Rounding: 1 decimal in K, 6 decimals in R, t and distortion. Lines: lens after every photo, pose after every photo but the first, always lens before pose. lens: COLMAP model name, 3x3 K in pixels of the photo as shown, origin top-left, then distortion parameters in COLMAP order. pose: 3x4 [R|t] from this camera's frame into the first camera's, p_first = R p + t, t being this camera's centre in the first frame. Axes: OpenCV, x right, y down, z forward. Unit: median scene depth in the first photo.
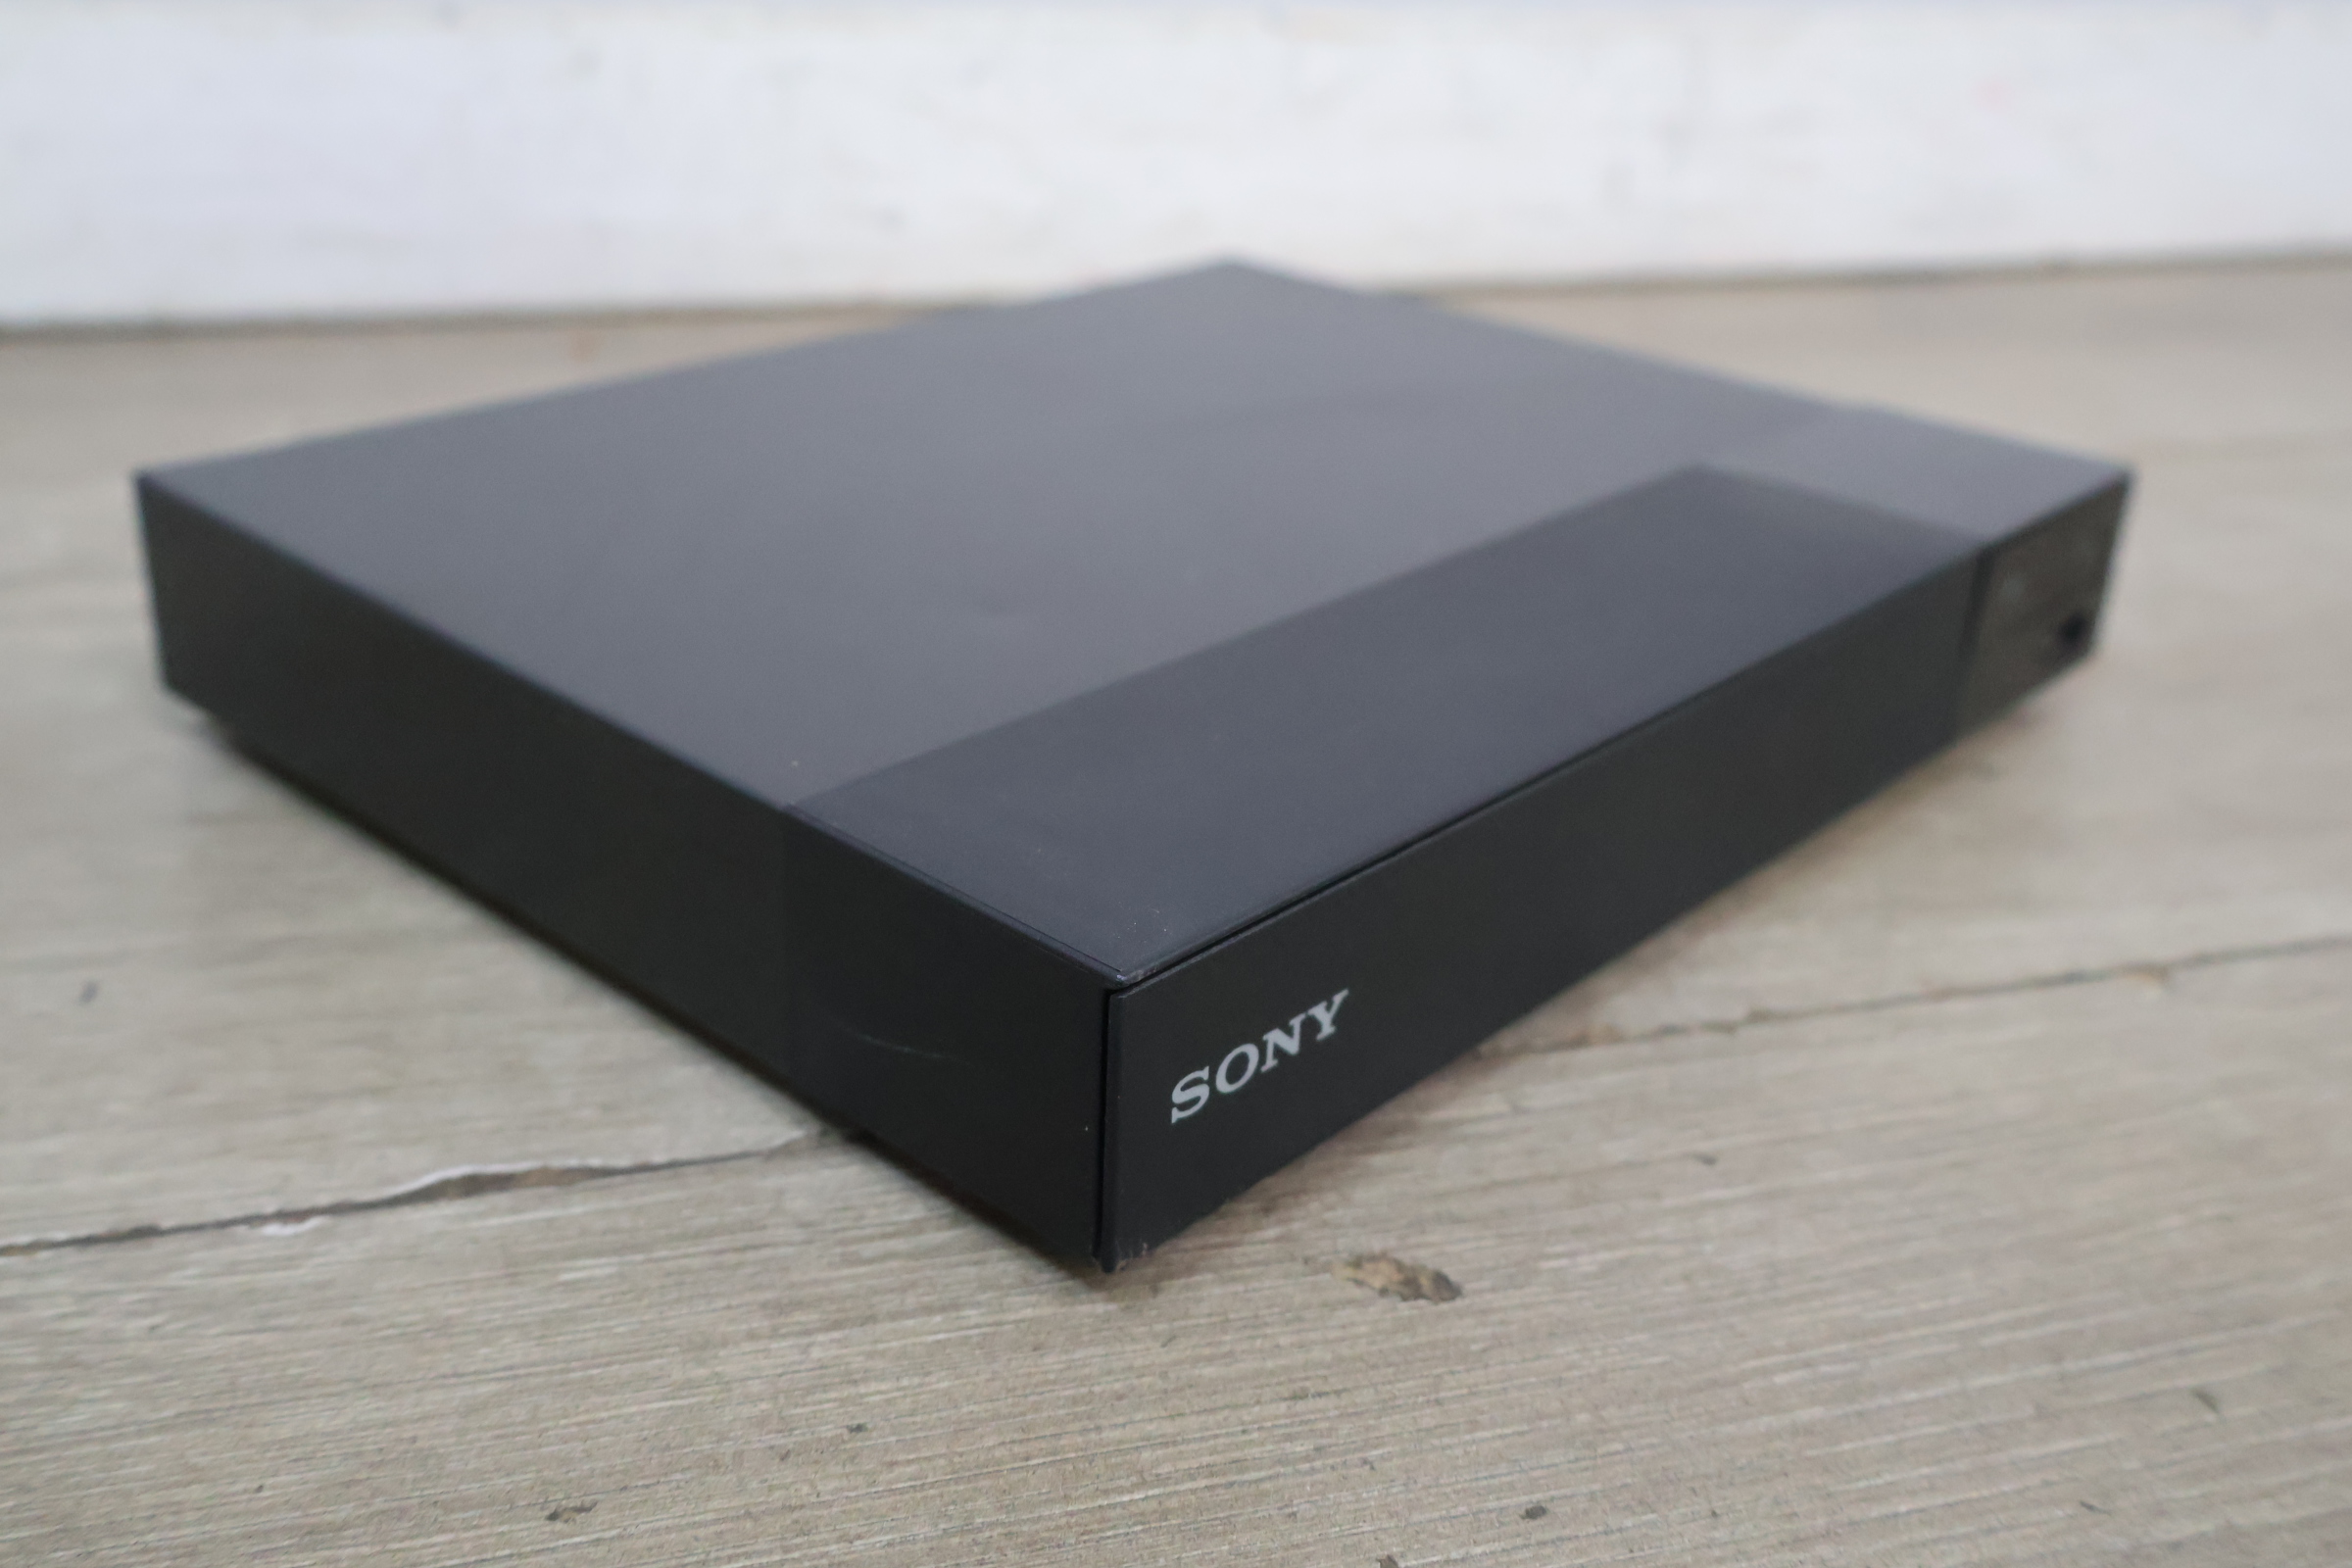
lens RADIAL K [[2293.2, 0, 1158.5], [0, 2293.2, 789.8], [0, 0, 1]] dist [0.006008, 0.000000]
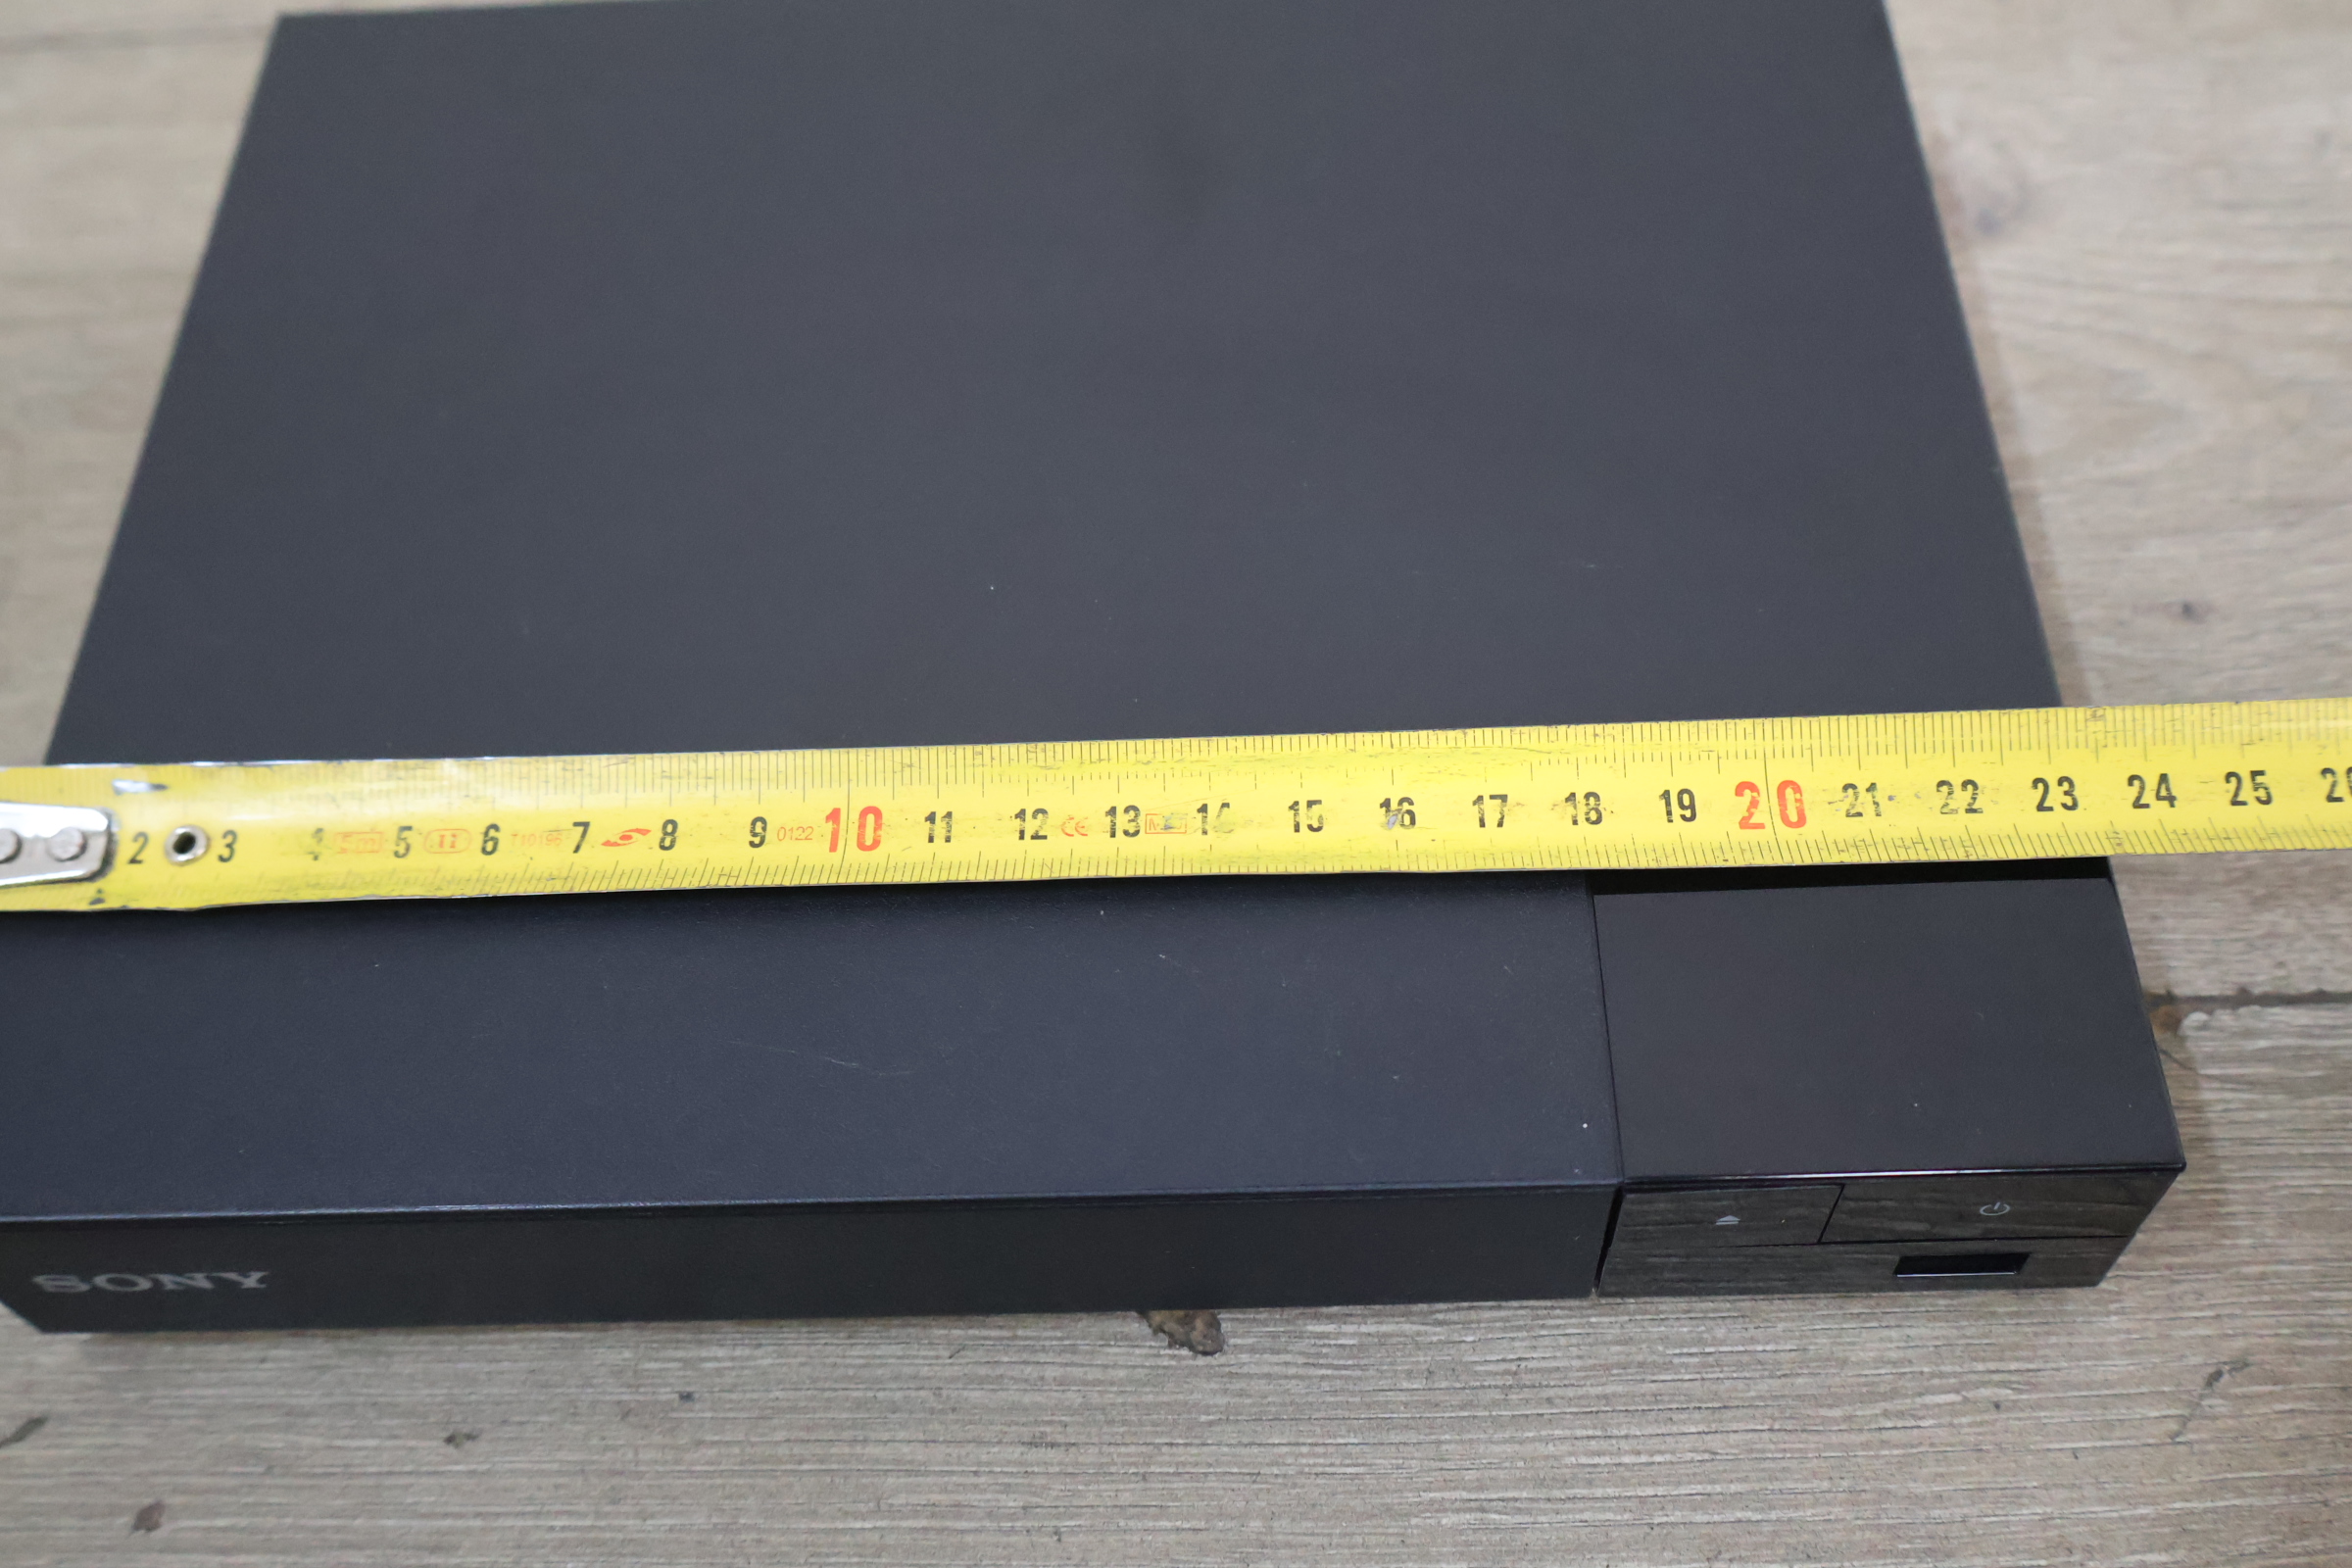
lens RADIAL K [[2293.2, 0, 1192.3], [0, 2293.2, 752.6], [0, 0, 1]] dist [0.006008, 0.000000]
pose [[0.949264, 0.192768, -0.248474, 0.360424], [-0.029249, 0.840800, 0.540555, -0.677015], [0.313118, -0.505862, 0.803779, 0.236653]]
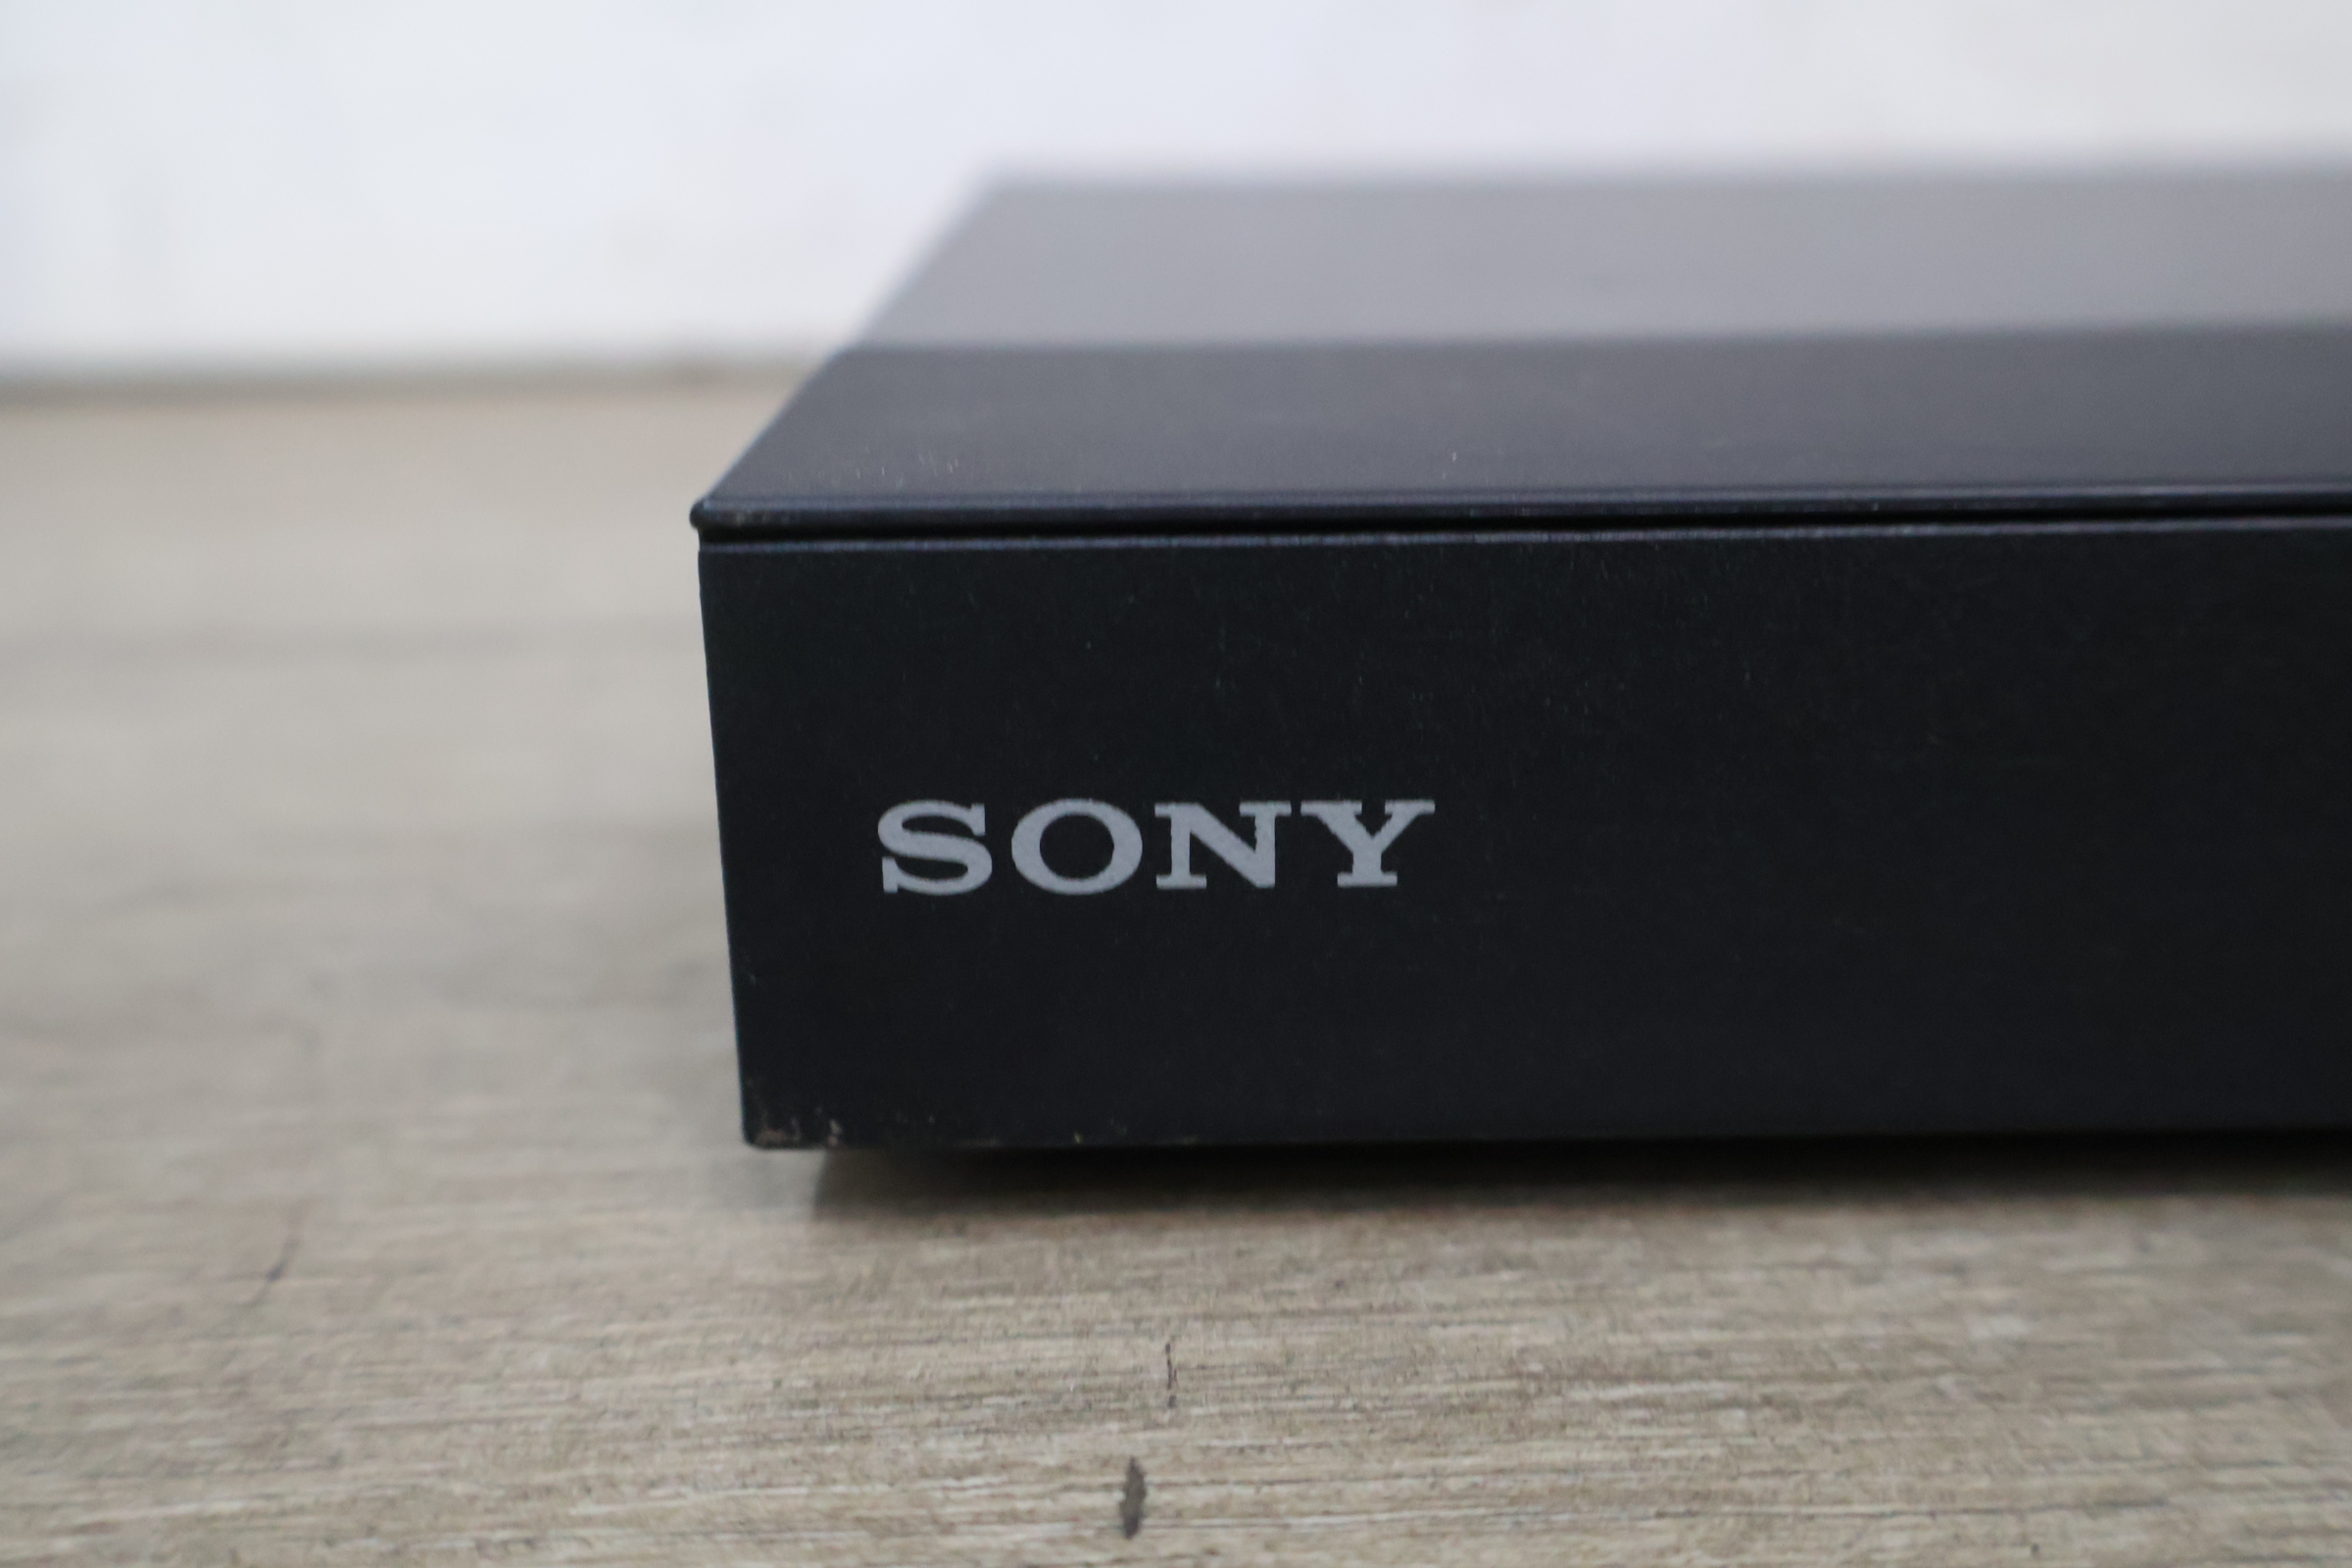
lens RADIAL K [[2293.2, 0, 1161.4], [0, 2293.2, 779.5], [0, 0, 1]] dist [0.006008, 0.000000]
pose [[0.976025, 0.015216, -0.217127, -0.472466], [-0.040969, 0.992566, -0.114604, 0.020354], [0.213769, 0.120752, 0.969393, 0.782011]]
